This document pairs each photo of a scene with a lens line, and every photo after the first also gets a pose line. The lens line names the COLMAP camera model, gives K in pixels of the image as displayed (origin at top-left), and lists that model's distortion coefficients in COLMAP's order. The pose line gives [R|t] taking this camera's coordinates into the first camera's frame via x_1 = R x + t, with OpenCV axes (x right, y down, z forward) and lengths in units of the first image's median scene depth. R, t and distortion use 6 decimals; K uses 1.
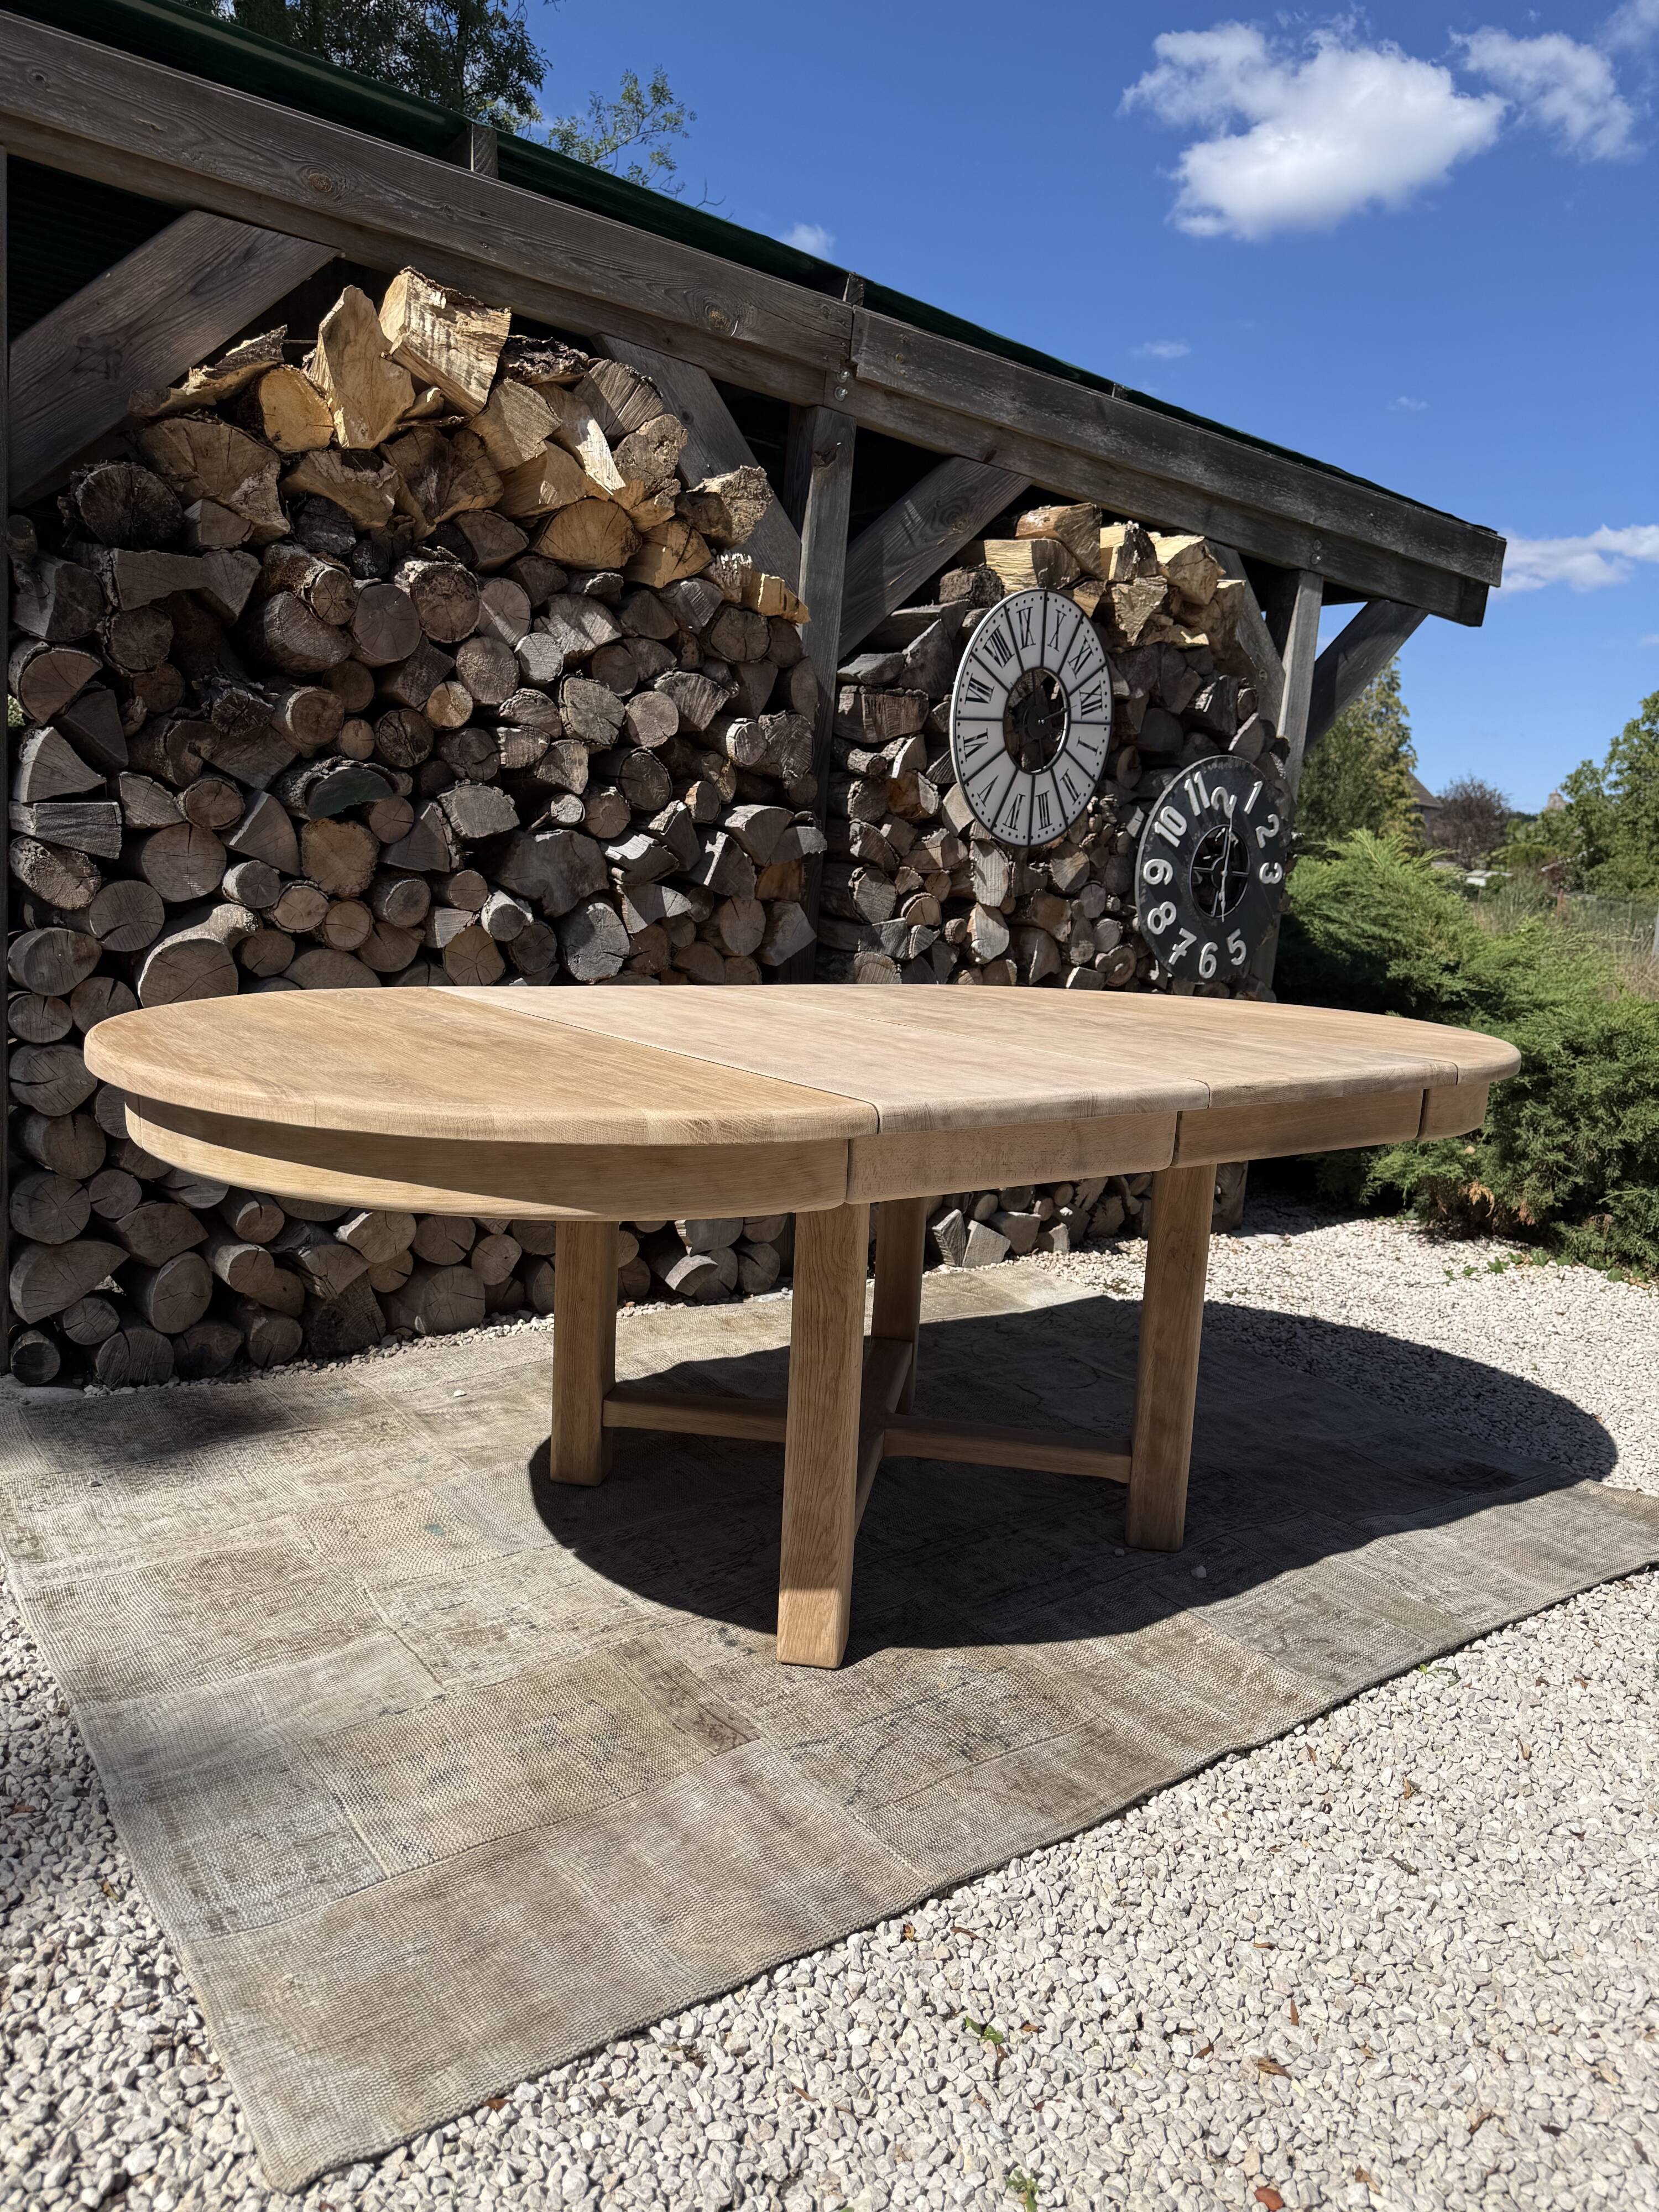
lens RADIAL K [[1520.1, 0, 831.7], [0, 1520.1, 1119.4], [0, 0, 1]] dist [0.147284, -0.272631]
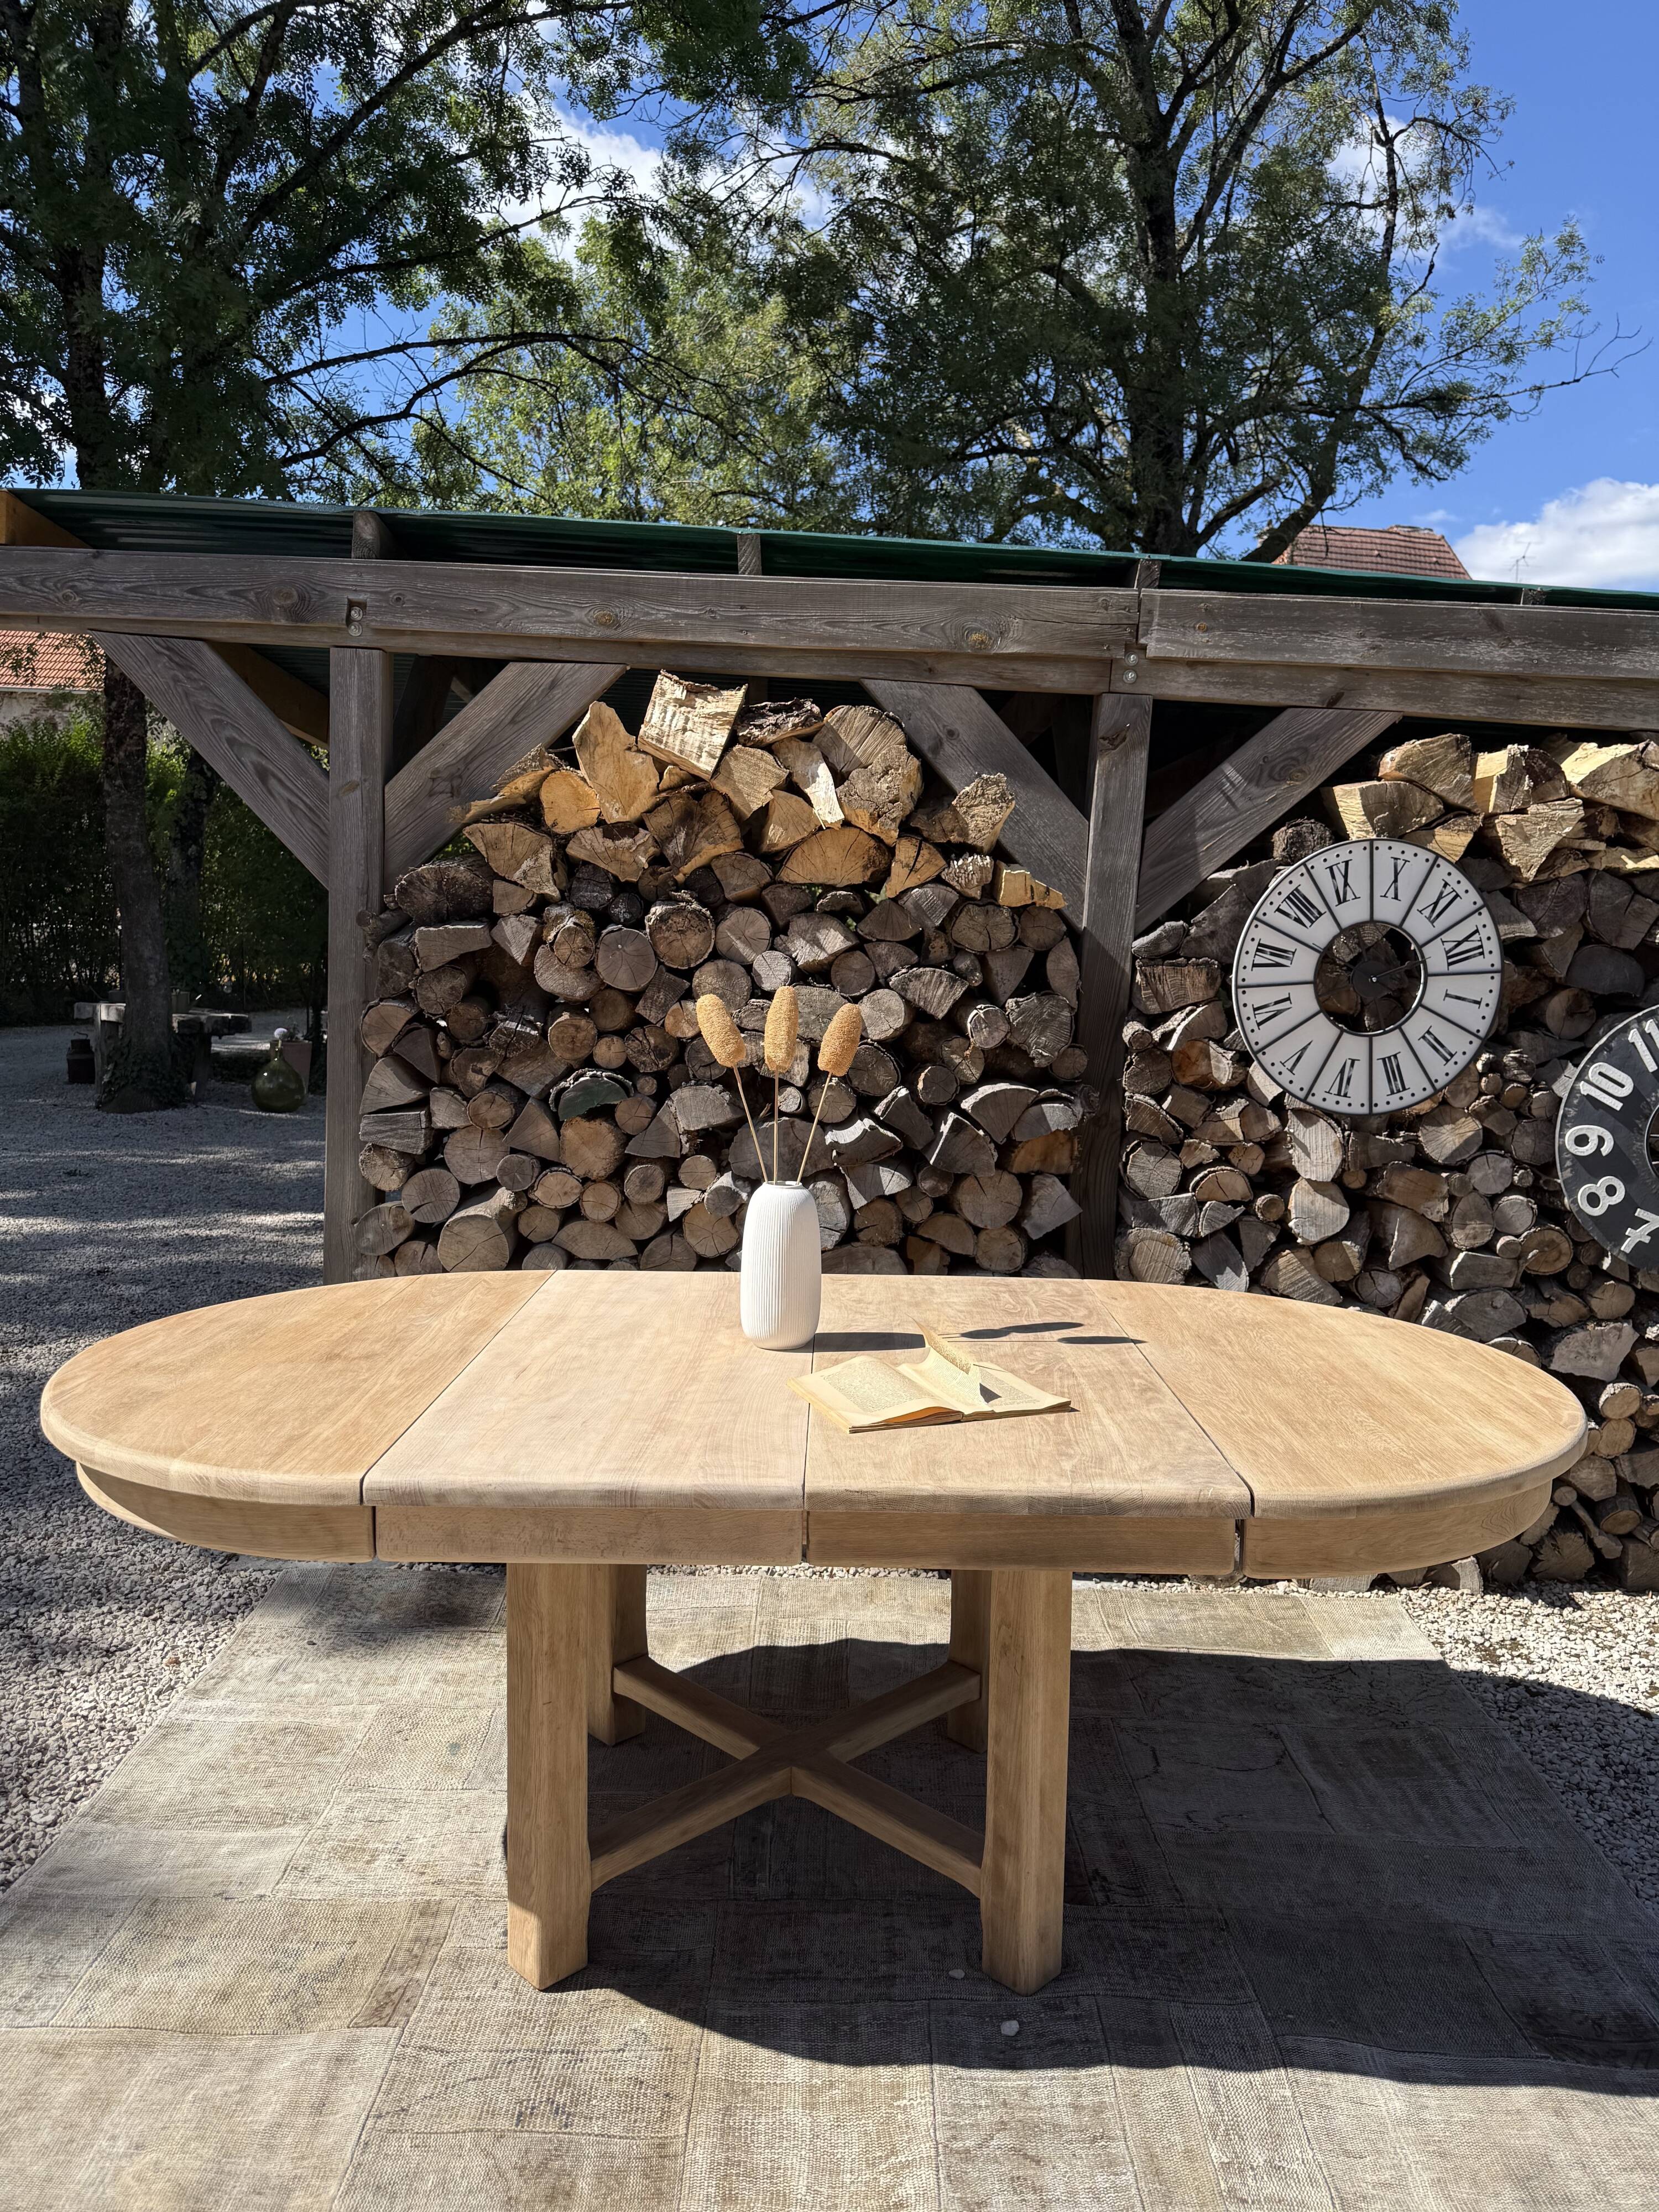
lens RADIAL K [[1512.0, 0, 829.3], [0, 1512.0, 1105.7], [0, 0, 1]] dist [0.151156, -0.275925]
pose [[0.802093, 0.014488, -0.597024, 0.437146], [-0.076000, 0.994054, -0.077983, -0.098566], [0.592344, 0.107924, 0.798424, 0.120072]]
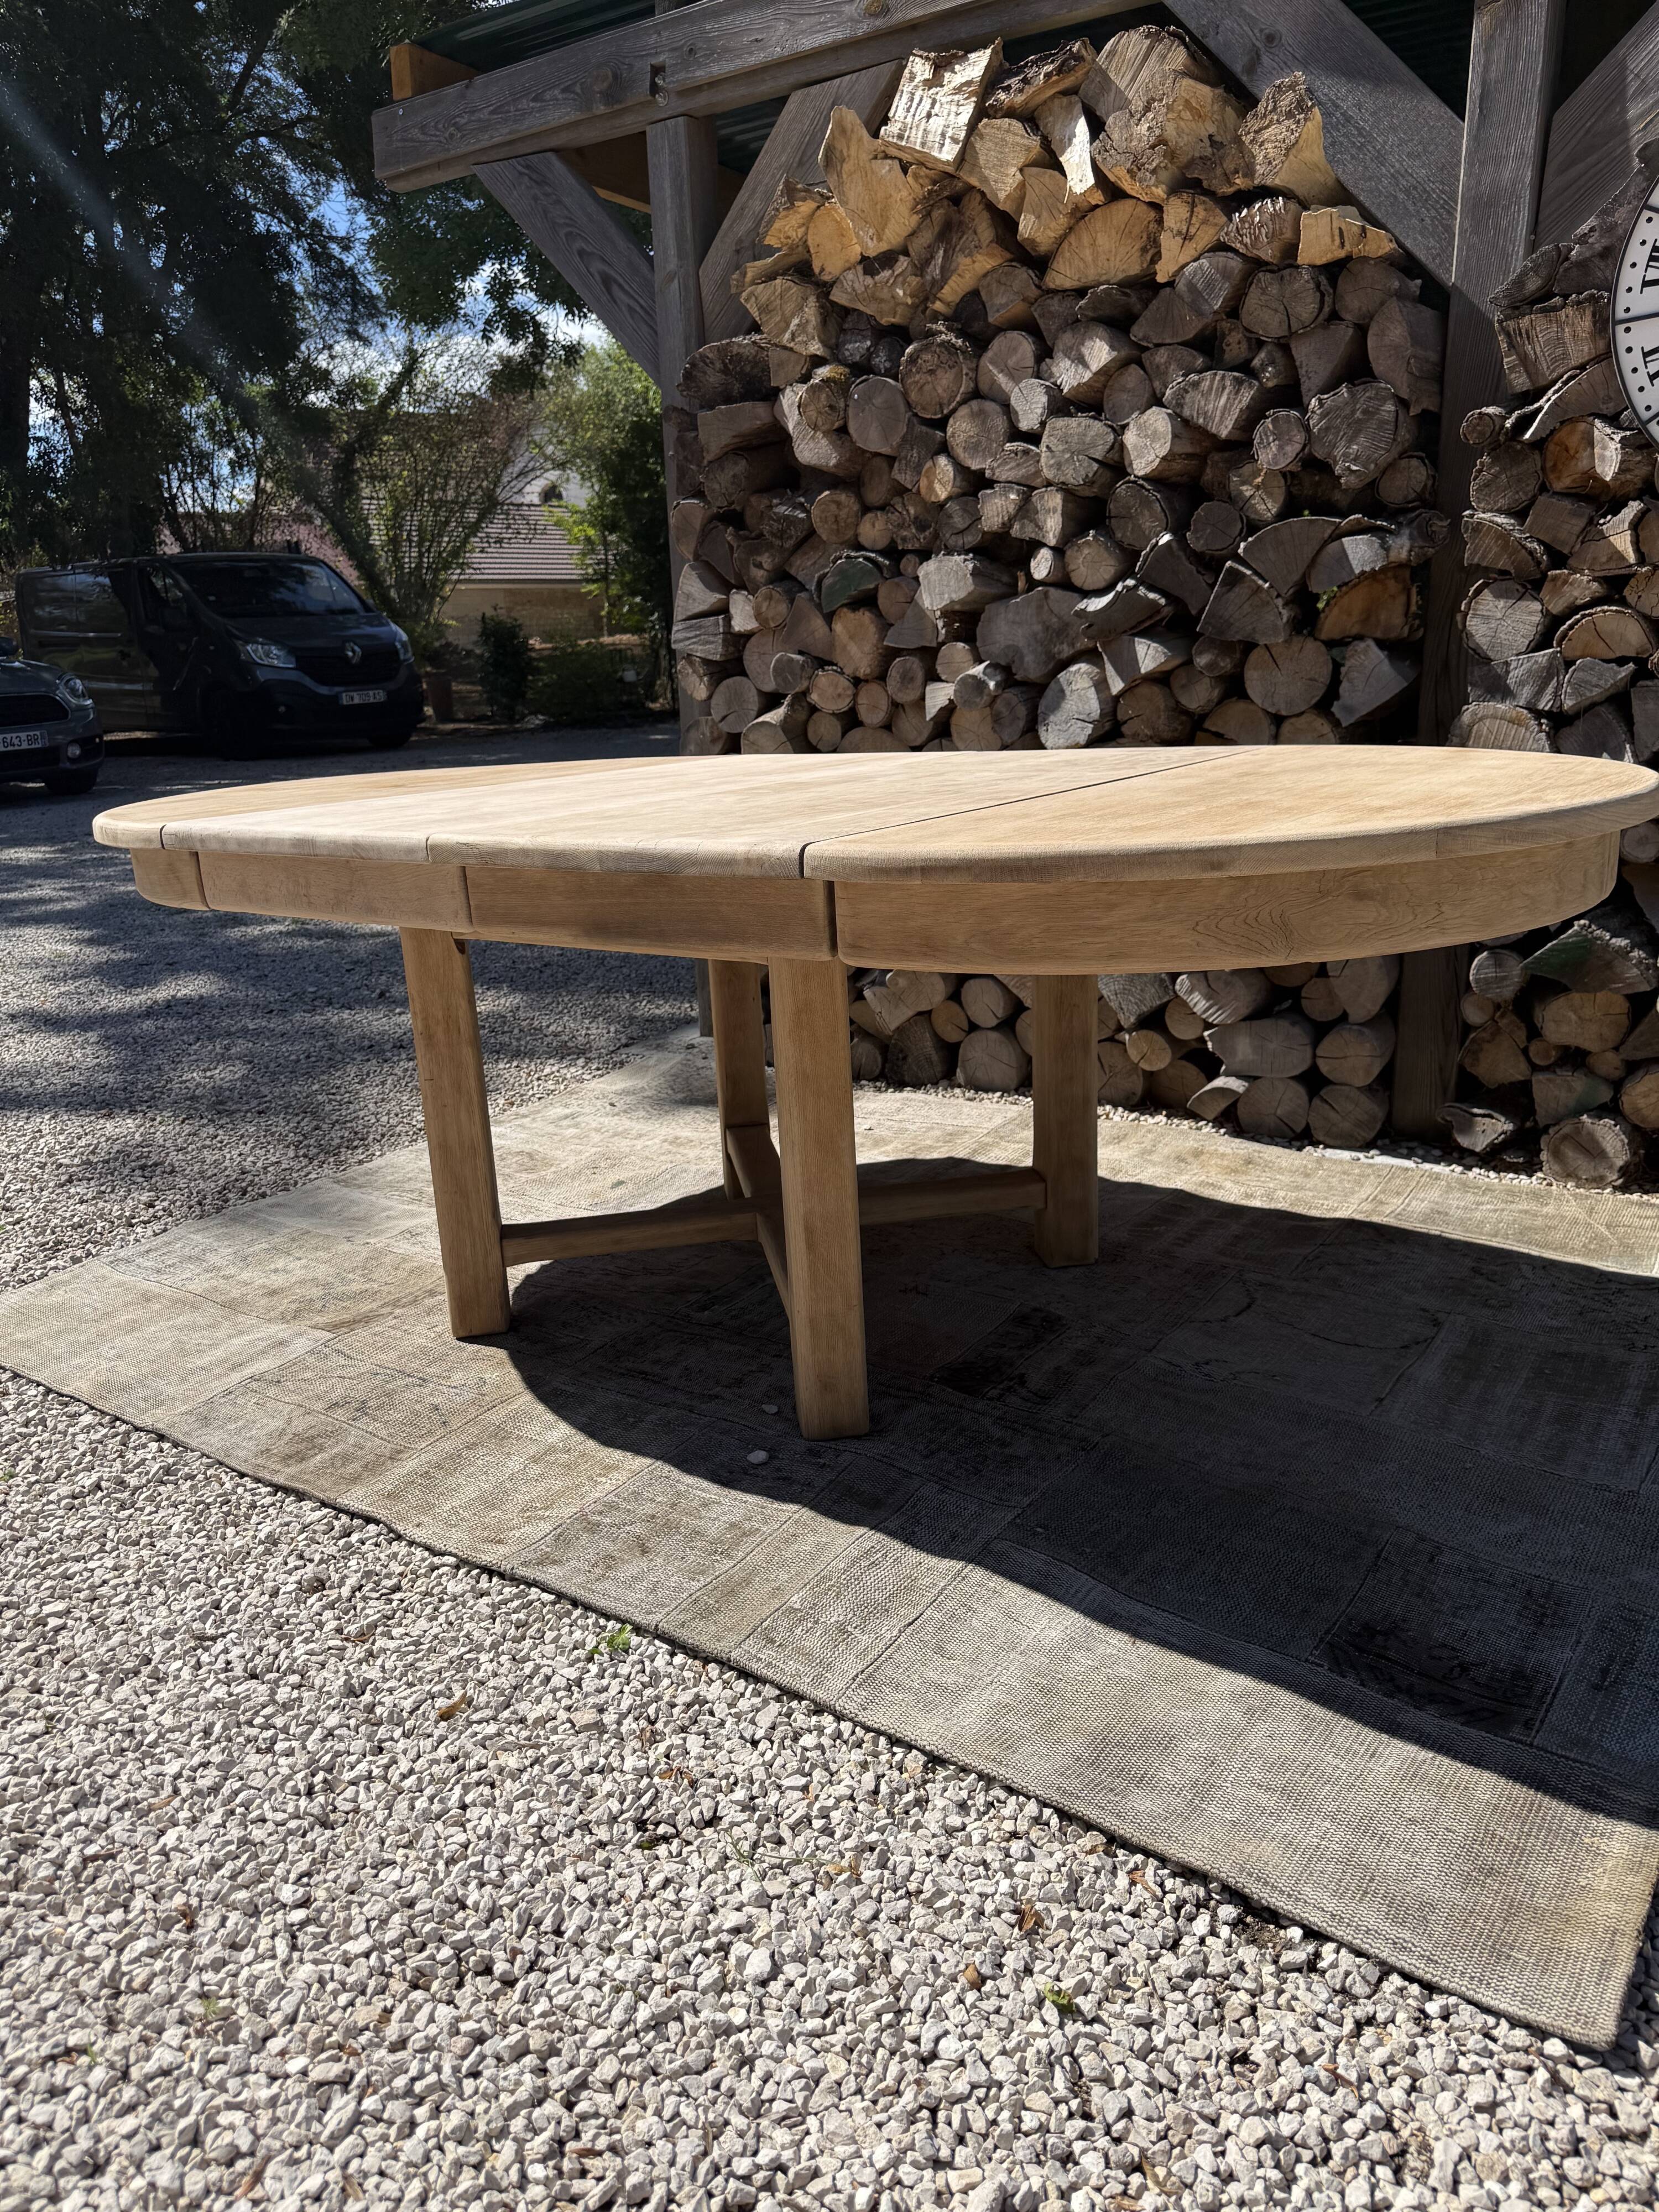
lens RADIAL K [[1542.8, 0, 825.7], [0, 1542.8, 1098.7], [0, 0, 1]] dist [0.031251, -0.046409]
pose [[0.310032, 0.195163, -0.930479, 0.638914], [-0.092980, 0.980236, 0.174619, -0.028096], [0.946169, 0.032379, 0.322051, 0.494384]]
